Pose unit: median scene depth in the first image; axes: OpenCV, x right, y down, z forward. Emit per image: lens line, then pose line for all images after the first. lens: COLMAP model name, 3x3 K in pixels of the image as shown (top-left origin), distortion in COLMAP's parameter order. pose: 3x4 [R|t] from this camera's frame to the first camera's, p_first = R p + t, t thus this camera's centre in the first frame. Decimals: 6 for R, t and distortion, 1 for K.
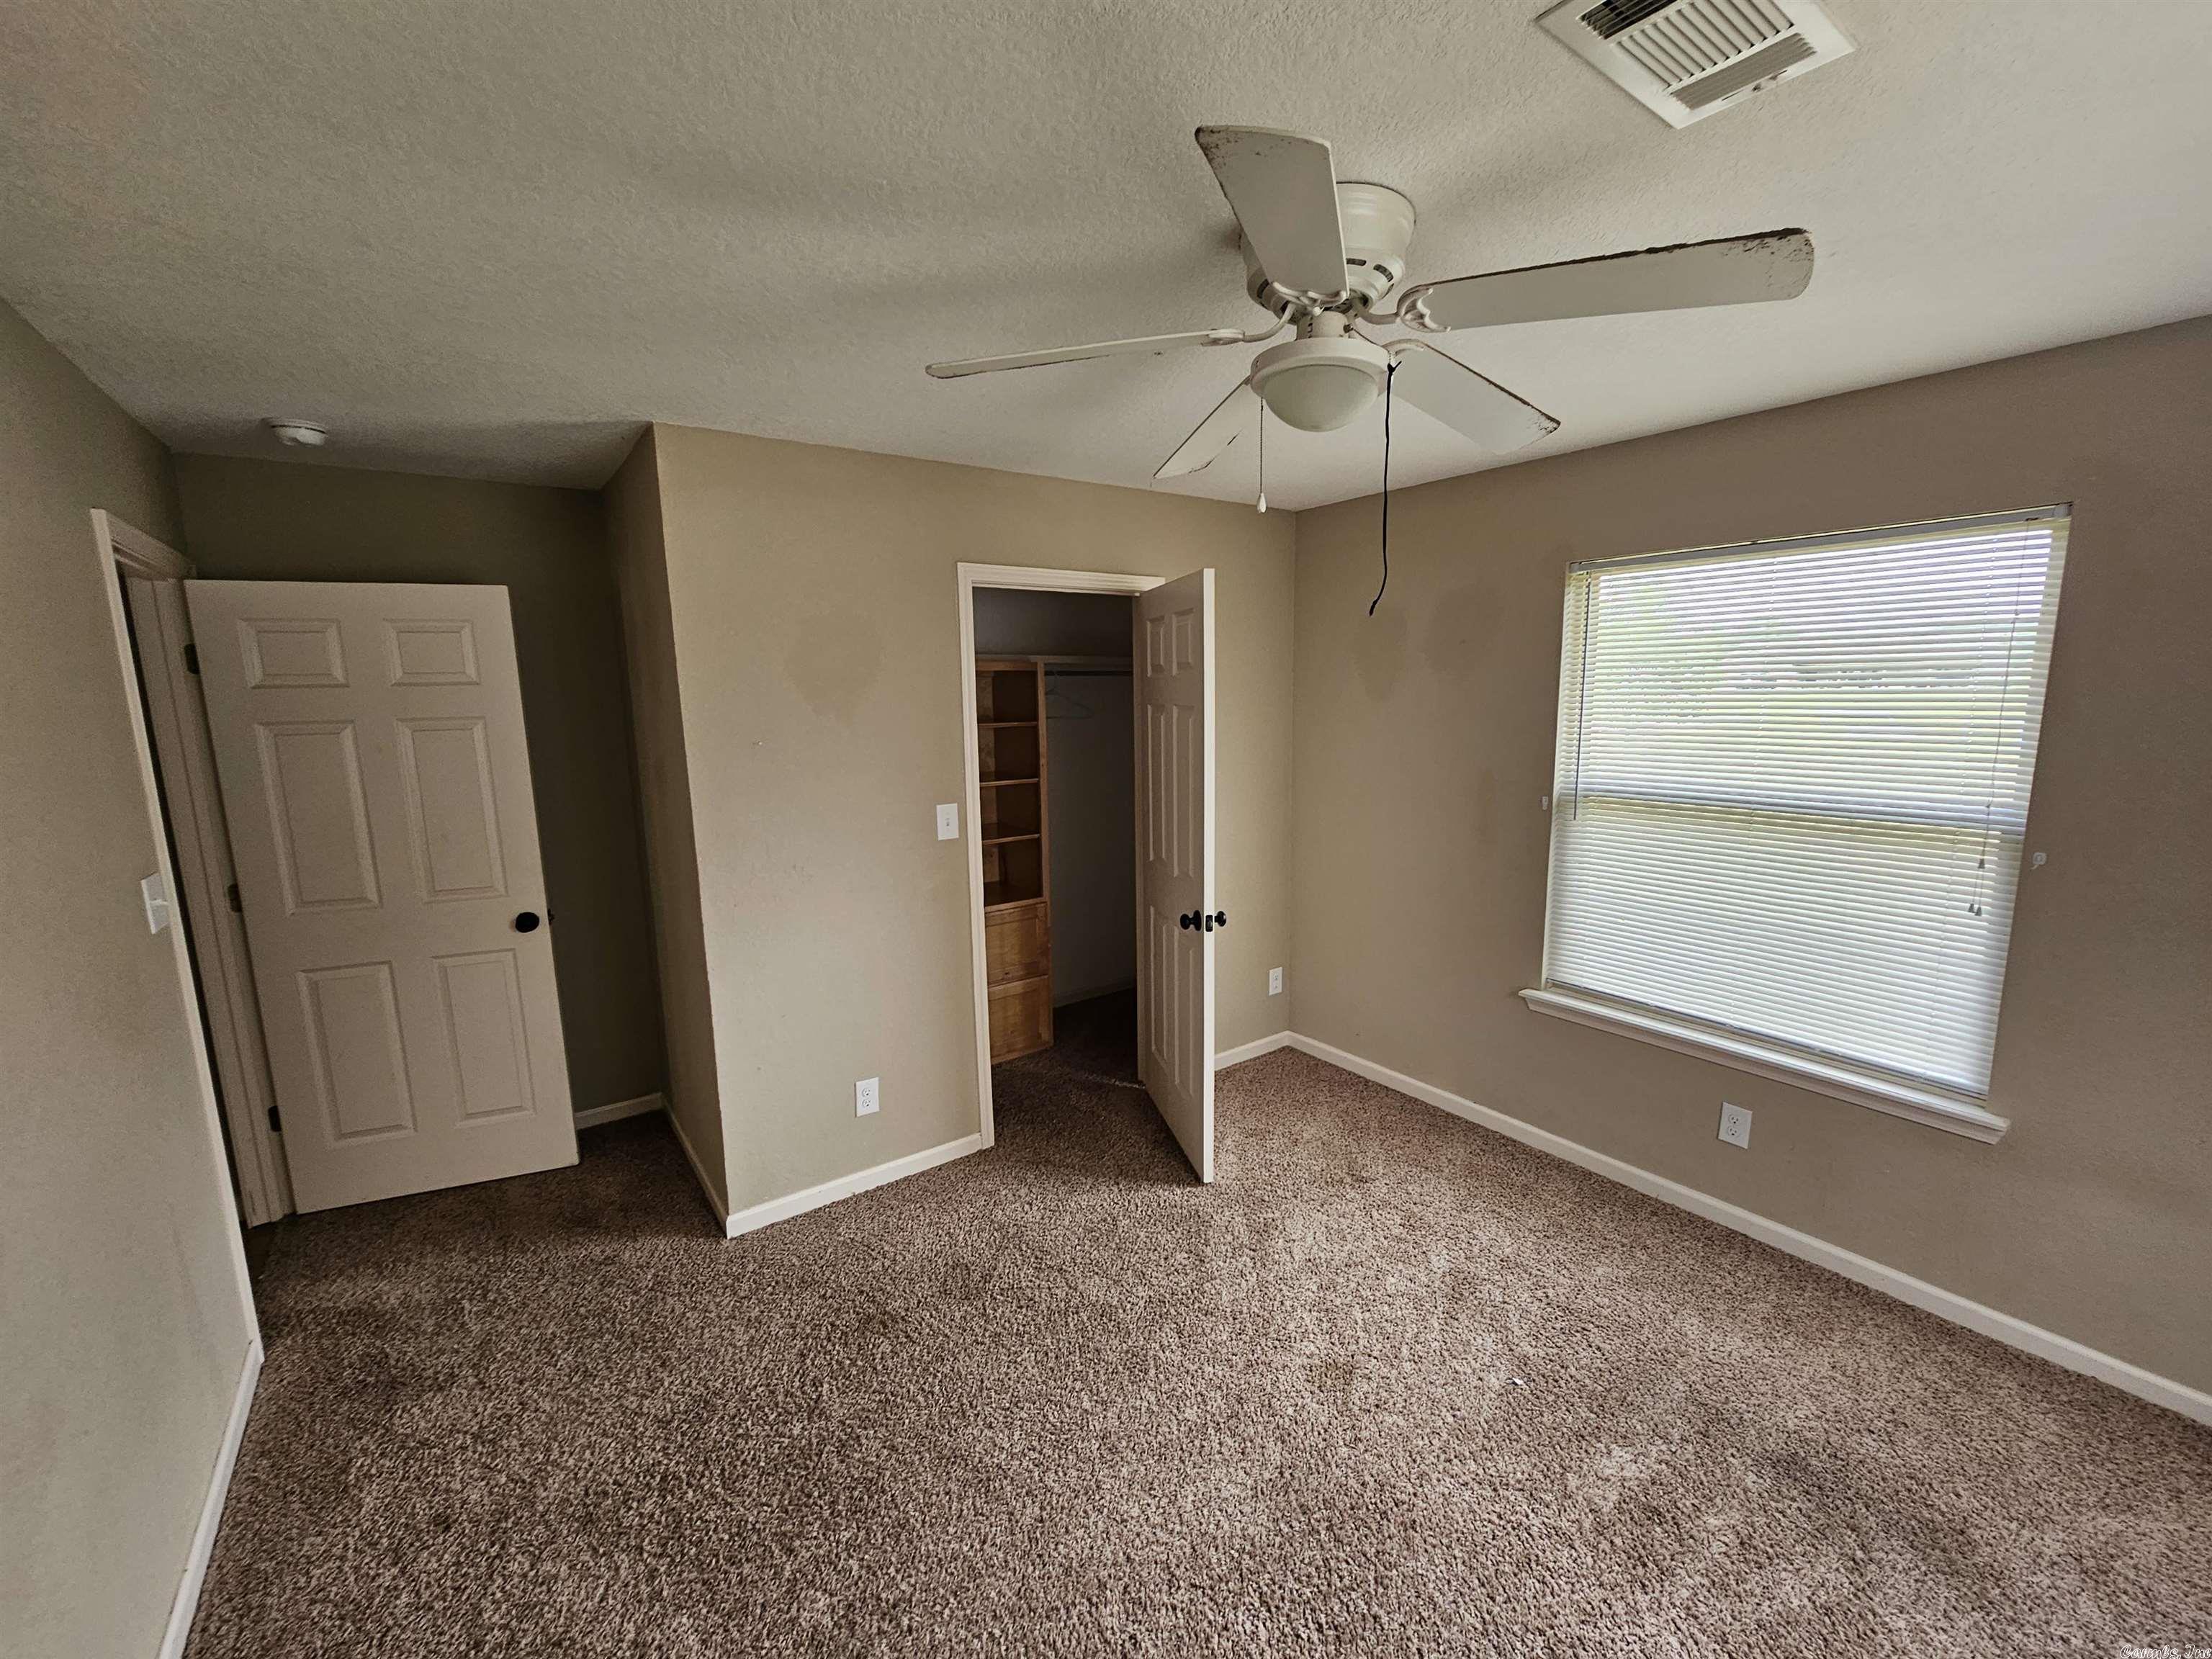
lens RADIAL K [[910.0, 0, 1105.2], [0, 910.0, 830.0], [0, 0, 1]] dist [0.003808, -0.000203]
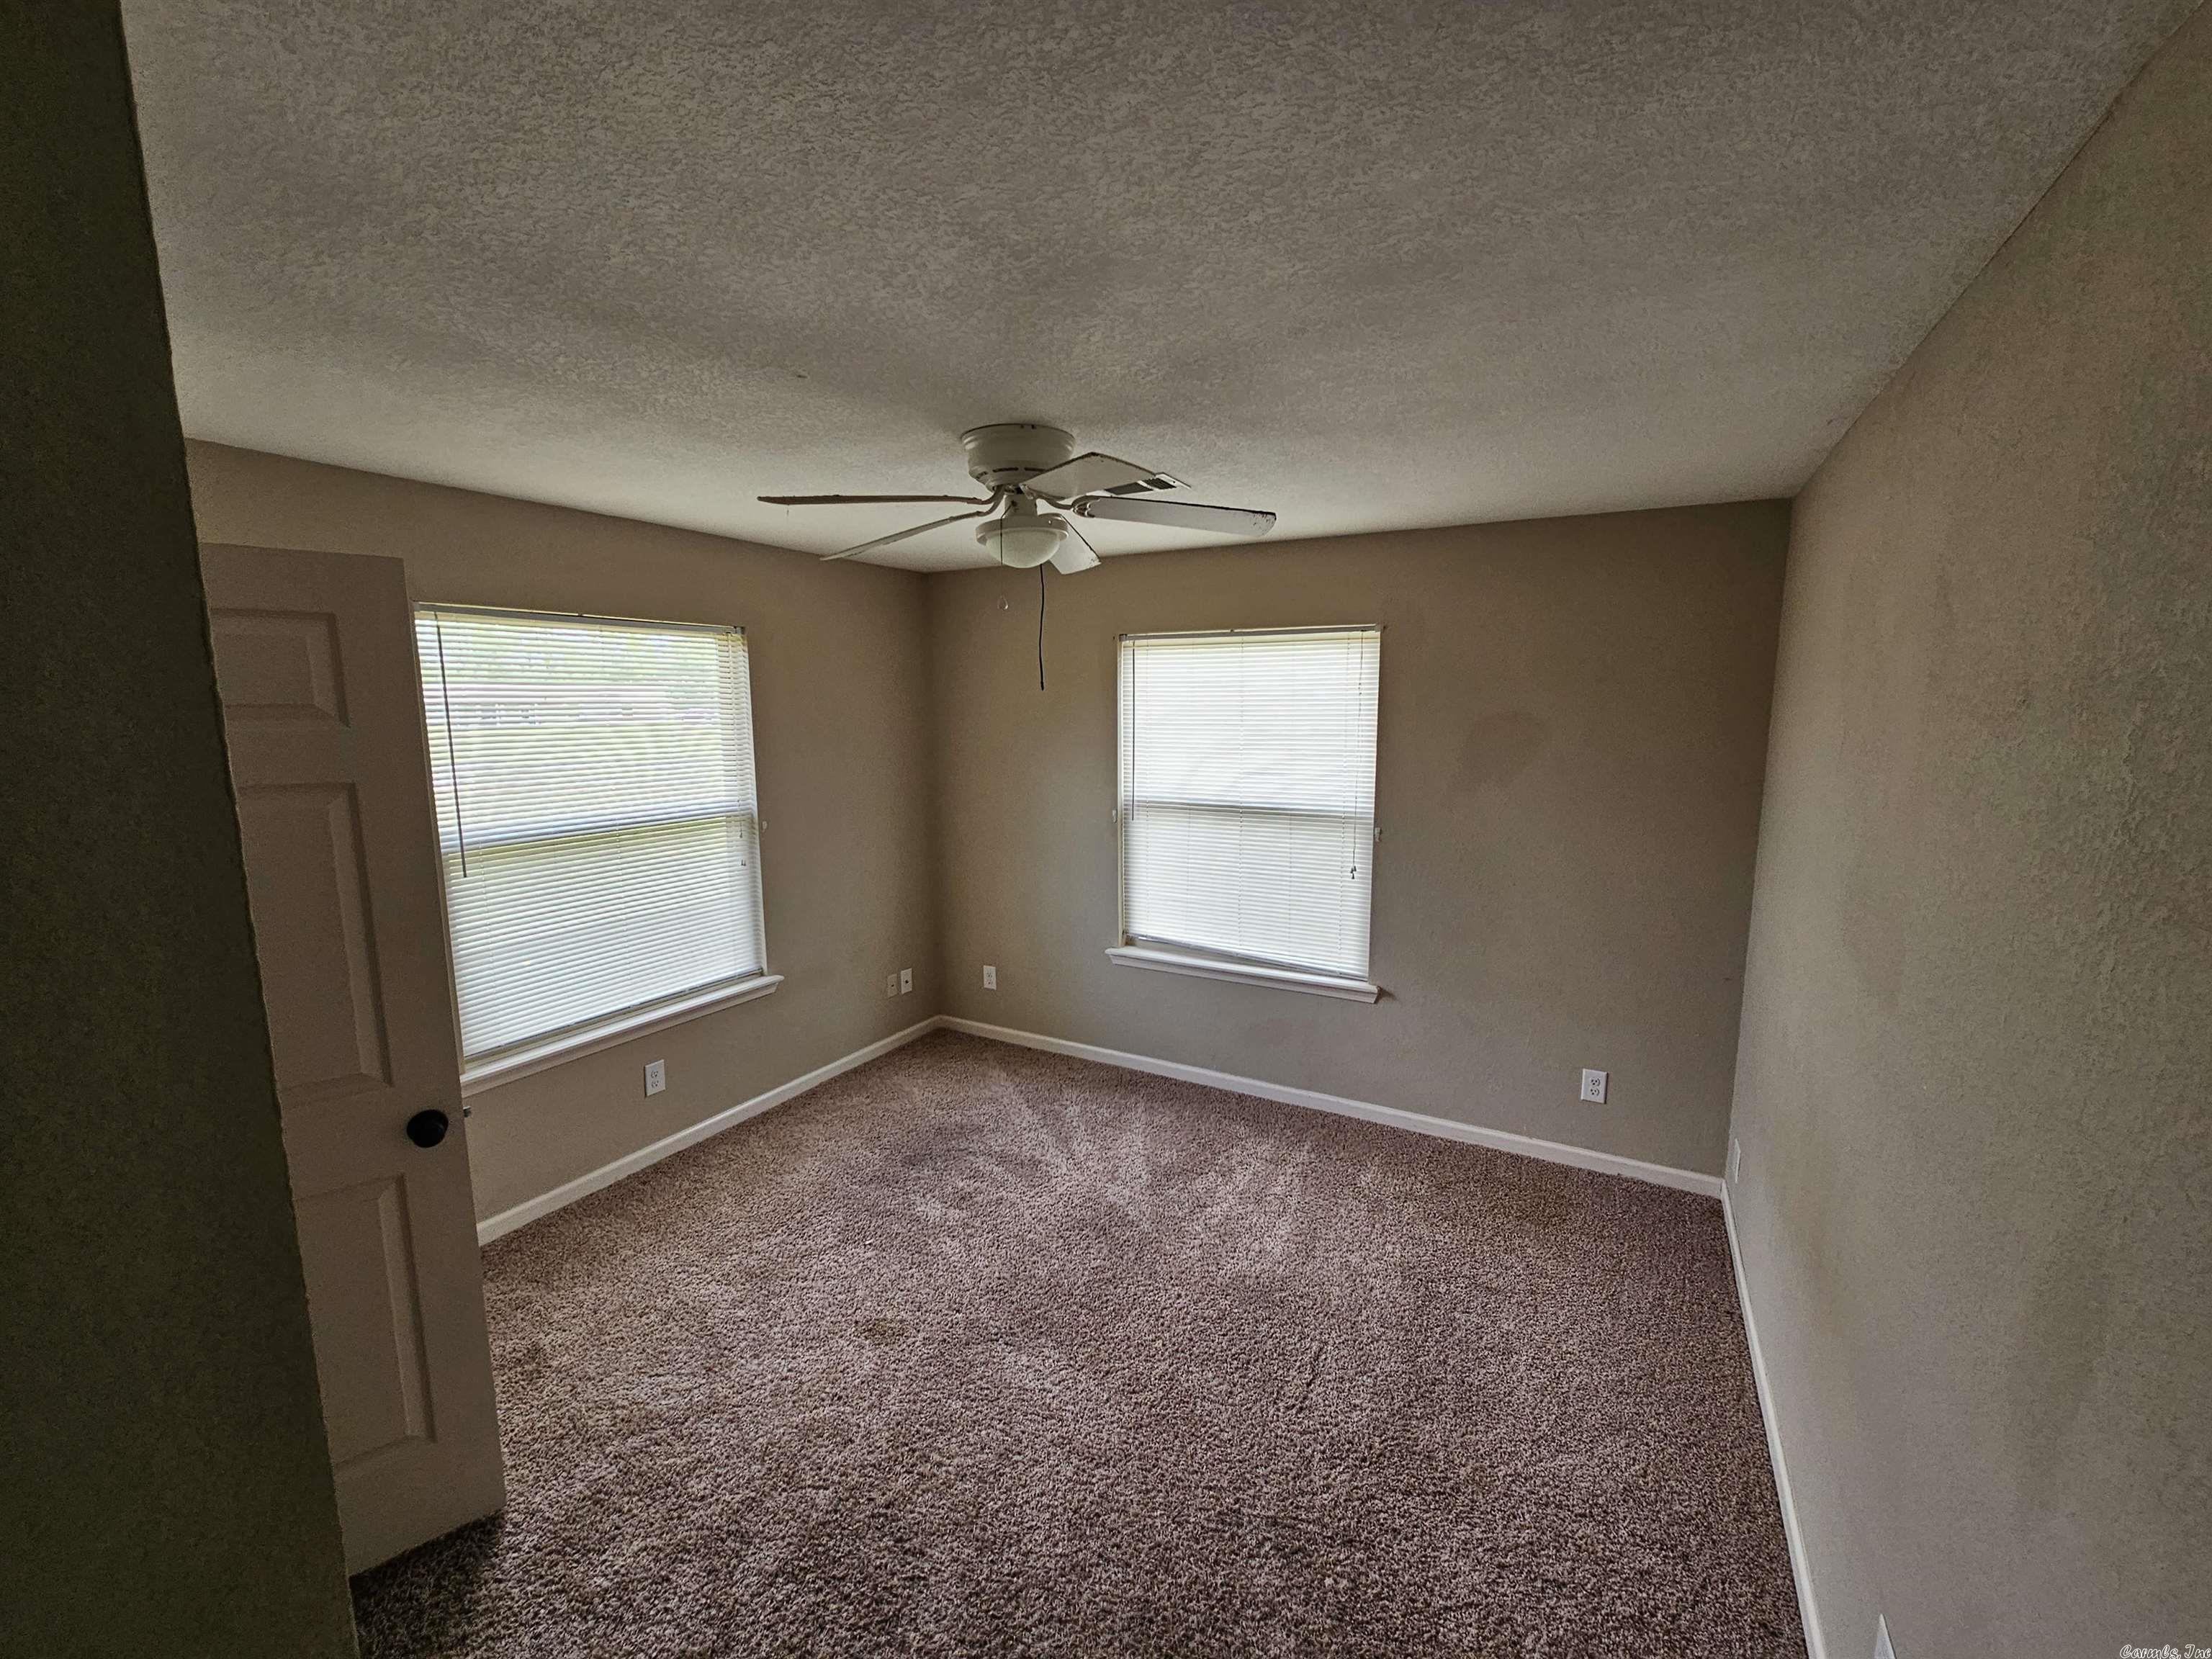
lens RADIAL K [[910.0, 0, 1121.8], [0, 910.0, 836.7], [0, 0, 1]] dist [0.003808, -0.000203]
pose [[-0.435372, -0.110288, 0.893470, -0.721078], [0.153159, 0.968925, 0.194234, -0.154167], [-0.887127, 0.221407, -0.404951, 0.919174]]
